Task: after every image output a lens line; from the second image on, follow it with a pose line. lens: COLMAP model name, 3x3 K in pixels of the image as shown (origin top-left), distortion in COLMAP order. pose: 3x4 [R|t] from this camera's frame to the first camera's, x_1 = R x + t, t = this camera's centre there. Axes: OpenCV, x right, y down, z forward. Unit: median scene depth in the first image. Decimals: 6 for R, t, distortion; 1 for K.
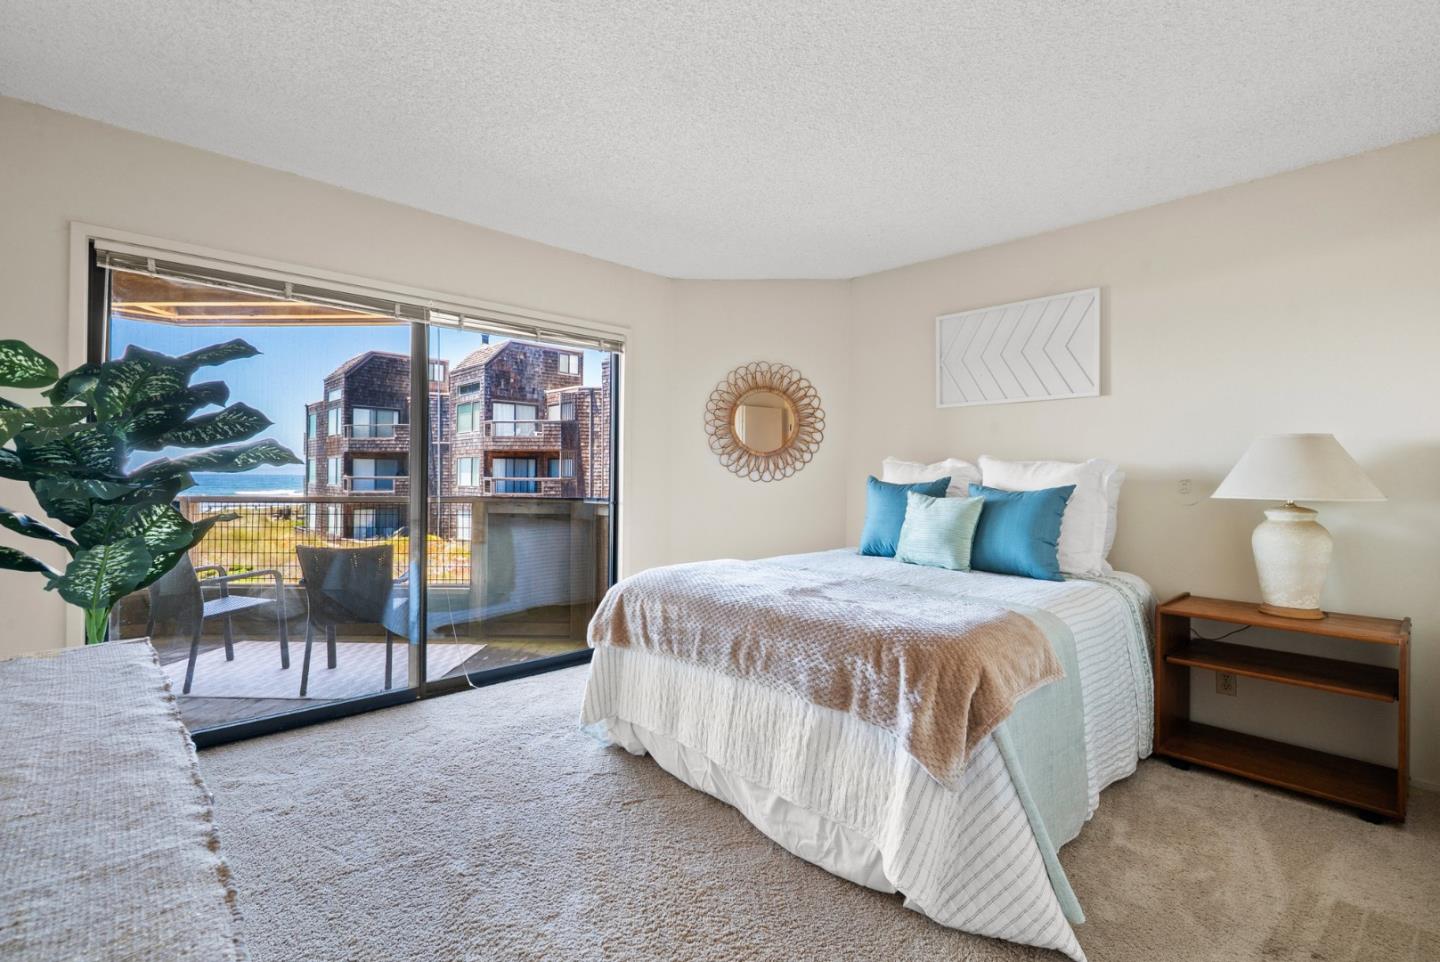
lens RADIAL K [[660.7, 0, 720.0], [0, 660.7, 474.2], [0, 0, 1]] dist [-0.008381, 0.001048]
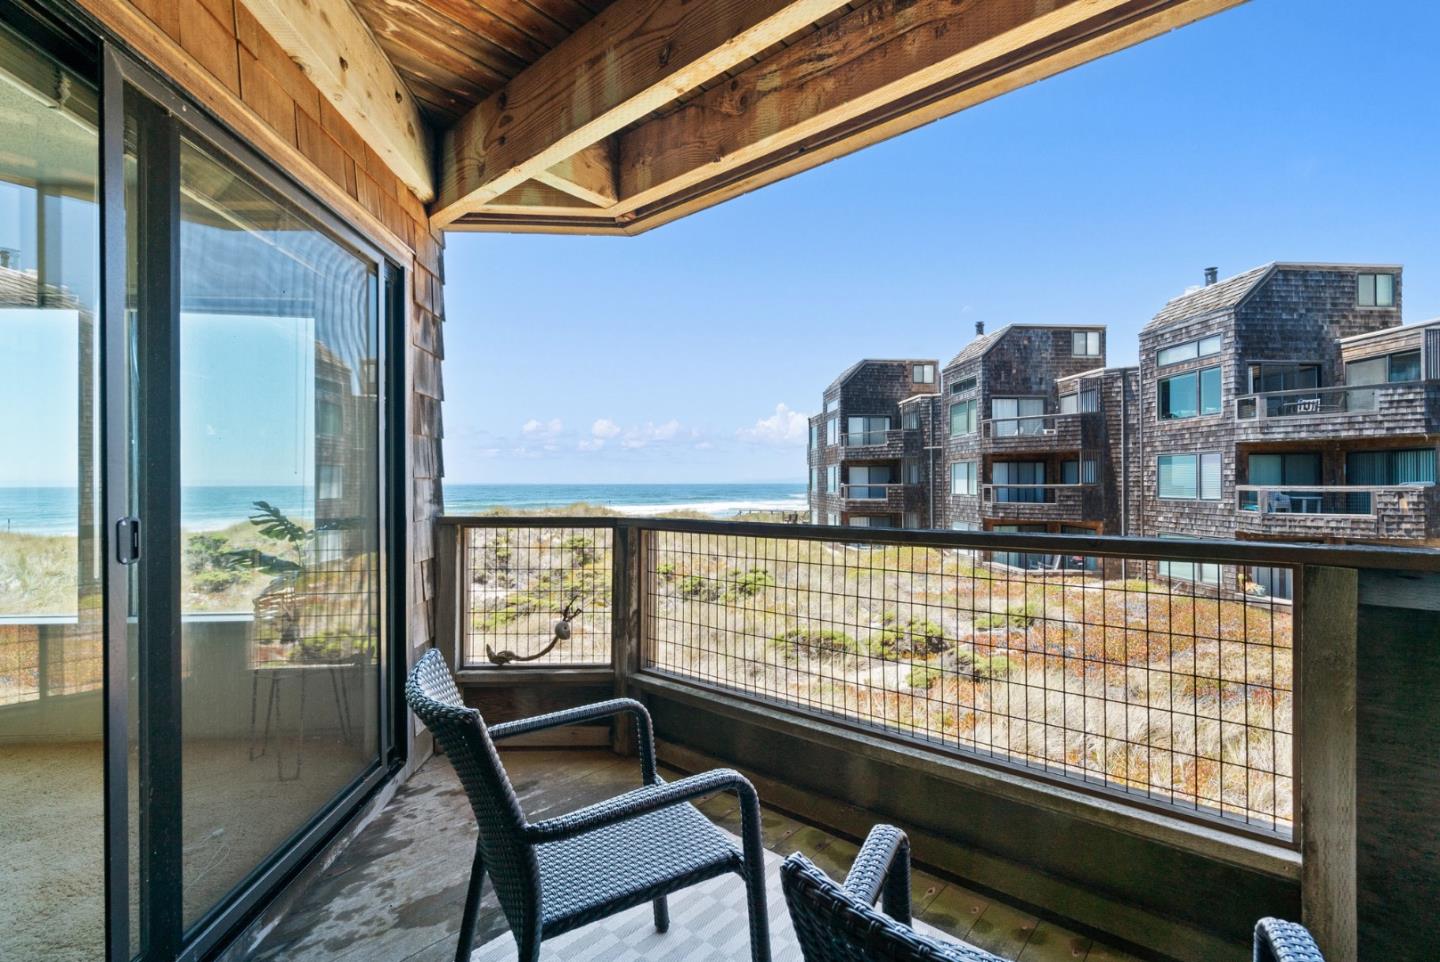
lens RADIAL K [[660.7, 0, 719.0], [0, 660.7, 482.0], [0, 0, 1]] dist [-0.008381, 0.001048]
pose [[0.767156, -0.009150, -0.641396, -0.061350], [0.009825, 0.999949, -0.002515, 0.000208], [0.641386, -0.004372, 0.767206, 0.096364]]
